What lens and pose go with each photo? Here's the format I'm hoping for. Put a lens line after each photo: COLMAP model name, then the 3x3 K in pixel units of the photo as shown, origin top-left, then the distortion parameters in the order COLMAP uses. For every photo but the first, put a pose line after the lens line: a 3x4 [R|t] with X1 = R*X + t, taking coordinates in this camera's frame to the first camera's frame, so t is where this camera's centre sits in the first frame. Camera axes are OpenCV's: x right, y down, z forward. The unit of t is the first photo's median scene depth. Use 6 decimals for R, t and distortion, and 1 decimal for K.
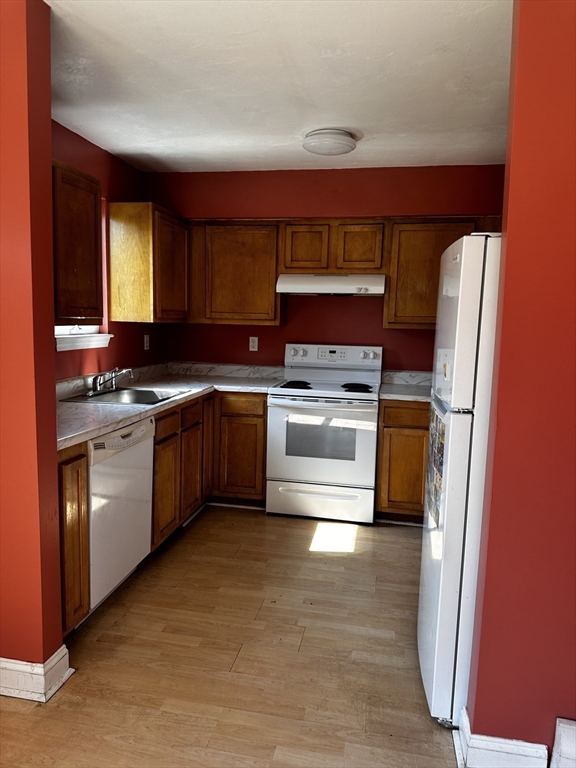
lens RADIAL K [[531.0, 0, 288.0], [0, 531.0, 384.0], [0, 0, 1]] dist [0.035298, -0.002895]
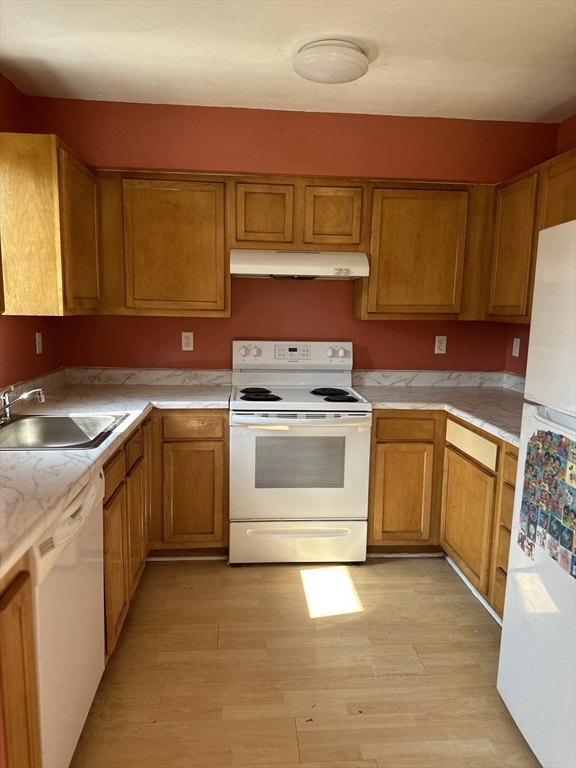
lens RADIAL K [[540.3, 0, 288.5], [0, 540.3, 394.6], [0, 0, 1]] dist [0.052141, -0.076948]
pose [[0.964226, -0.049895, 0.260345, -0.153634], [0.038464, 0.998067, 0.048823, -0.036586], [-0.262277, -0.037063, 0.964281, 0.238772]]
